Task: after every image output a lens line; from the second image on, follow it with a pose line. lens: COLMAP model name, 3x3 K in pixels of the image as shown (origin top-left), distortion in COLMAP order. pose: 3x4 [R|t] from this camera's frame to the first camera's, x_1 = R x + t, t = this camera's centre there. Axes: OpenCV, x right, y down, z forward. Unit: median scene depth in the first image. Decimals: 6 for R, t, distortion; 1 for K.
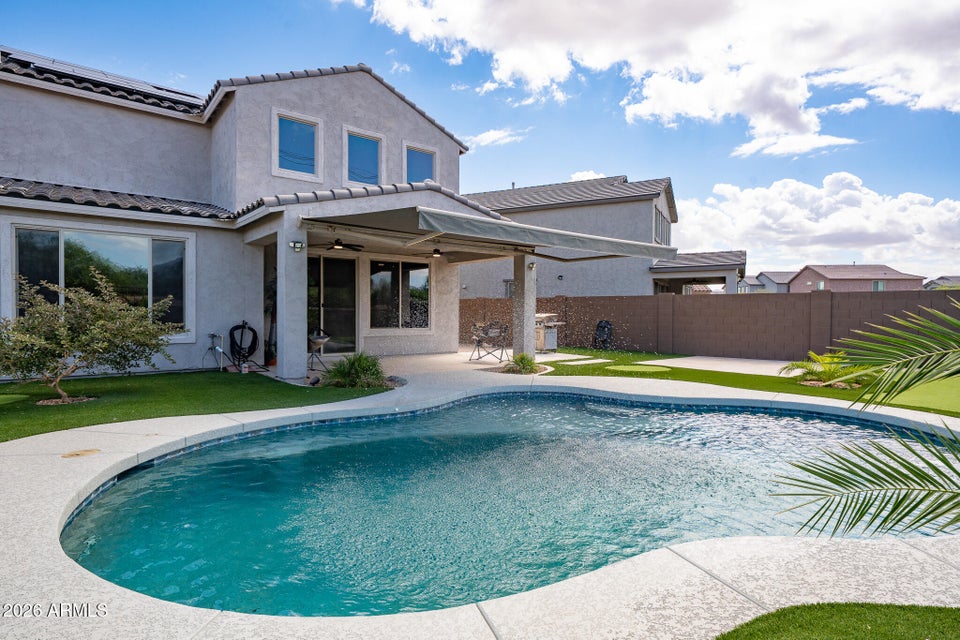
lens RADIAL K [[510.7, 0, 477.2], [0, 510.7, 310.1], [0, 0, 1]] dist [0.006151, 0.006454]
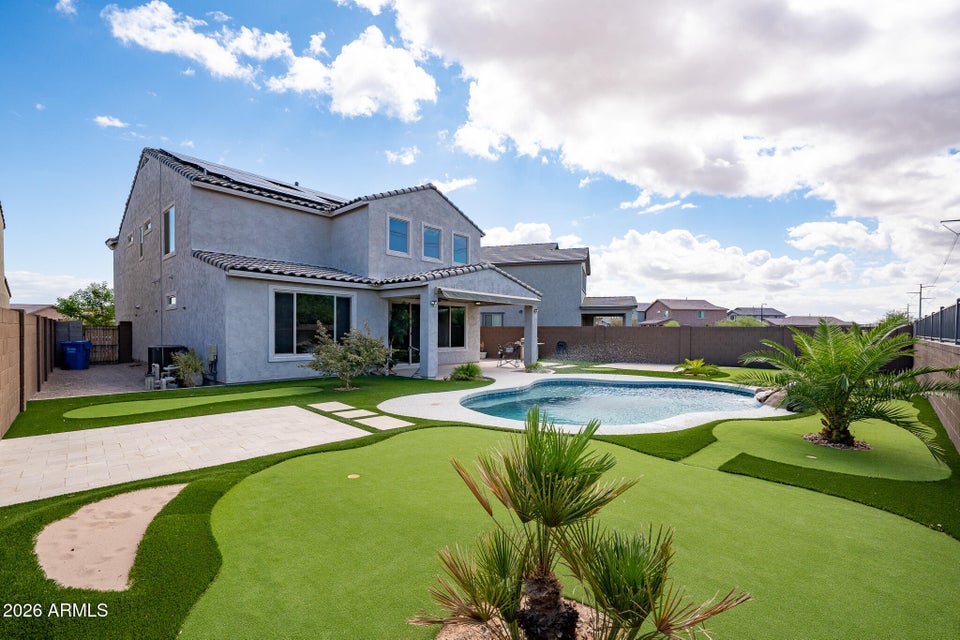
lens RADIAL K [[419.7, 0, 477.8], [0, 419.7, 330.4], [0, 0, 1]] dist [-0.015158, 0.000833]
pose [[0.984756, 0.003106, 0.173912, -0.311360], [-0.003745, 0.999987, 0.003345, -0.023892], [-0.173899, -0.003946, 0.984756, -0.333048]]
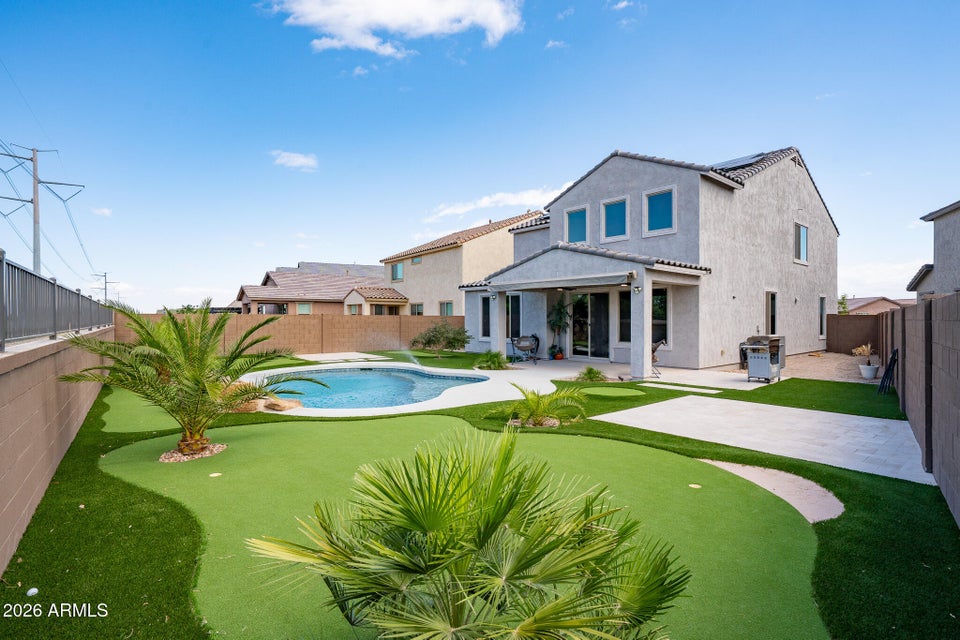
lens RADIAL K [[454.6, 0, 502.7], [0, 454.6, 321.9], [0, 0, 1]] dist [0.001207, 0.000137]
pose [[0.079907, -0.000016, -0.996802, 0.989227], [0.006396, 0.999979, 0.000497, -0.019876], [0.996782, -0.006416, 0.079906, 0.603501]]
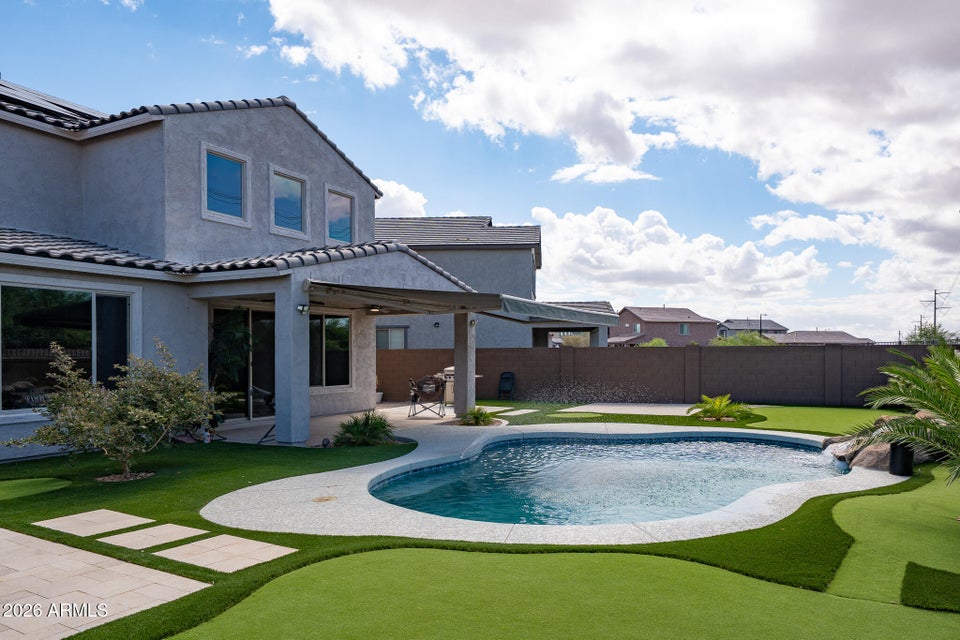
lens RADIAL K [[652.0, 0, 533.3], [0, 652.0, 347.4], [0, 0, 1]] dist [0.027387, -0.001944]
pose [[0.902723, -0.004404, 0.430200, -0.336120], [0.007985, 0.999947, -0.006519, -0.025640], [-0.430148, 0.009320, 0.902710, -0.243269]]
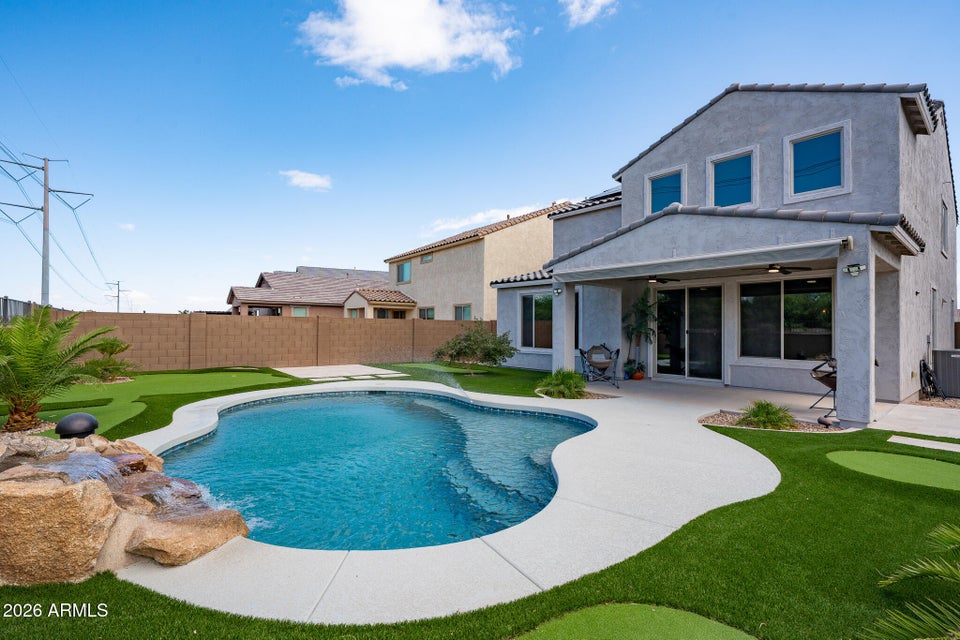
lens RADIAL K [[441.2, 0, 485.2], [0, 441.2, 321.0], [0, 0, 1]] dist [0.006321, 0.001172]
pose [[0.056772, -0.021609, -0.998153, 0.588438], [-0.002477, 0.999760, -0.021784, -0.011044], [0.998384, 0.003709, 0.056704, 0.491612]]
